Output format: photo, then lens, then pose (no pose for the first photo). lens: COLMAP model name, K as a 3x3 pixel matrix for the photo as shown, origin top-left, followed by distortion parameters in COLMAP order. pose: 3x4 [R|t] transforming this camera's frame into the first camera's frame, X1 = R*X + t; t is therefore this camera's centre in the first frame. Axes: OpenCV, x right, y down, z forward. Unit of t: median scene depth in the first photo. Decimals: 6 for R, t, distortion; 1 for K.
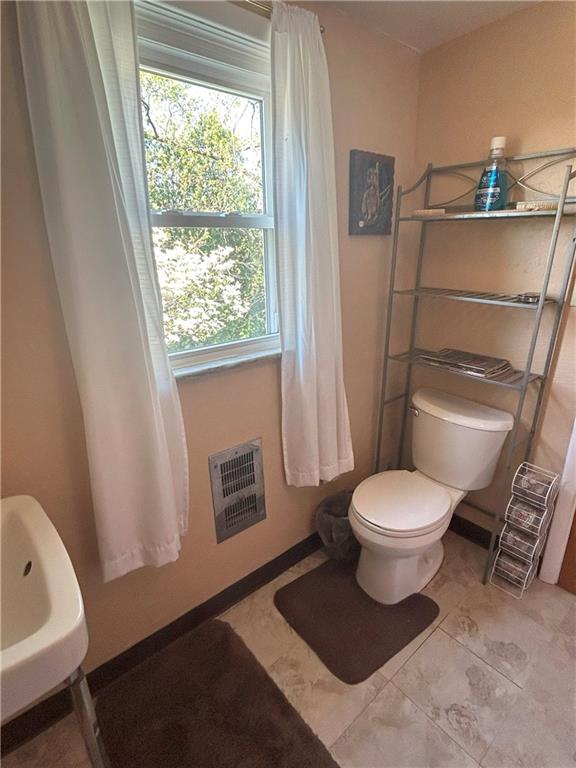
lens RADIAL K [[400.5, 0, 290.4], [0, 400.5, 382.1], [0, 0, 1]] dist [-0.000226, 0.000344]
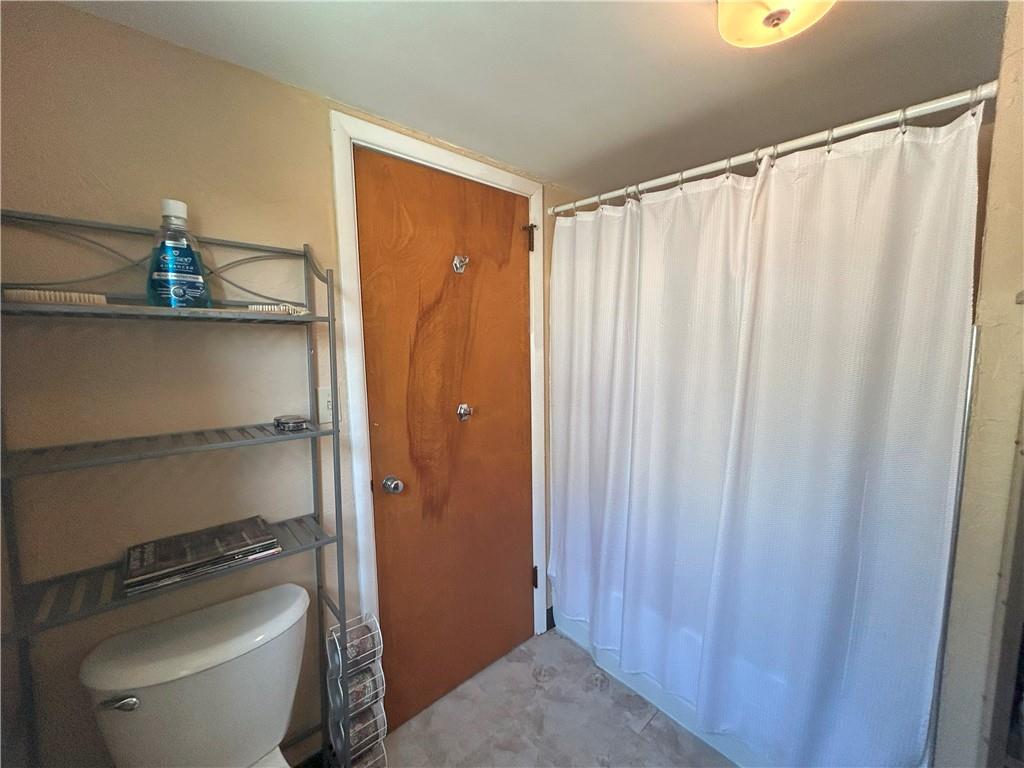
lens RADIAL K [[411.9, 0, 515.1], [0, 411.9, 382.4], [0, 0, 1]] dist [0.000892, -0.001079]
pose [[-0.005346, -0.086098, 0.996272, -0.155759], [0.338399, 0.937351, 0.082822, -0.189470], [-0.940987, 0.337581, 0.024124, 0.520167]]
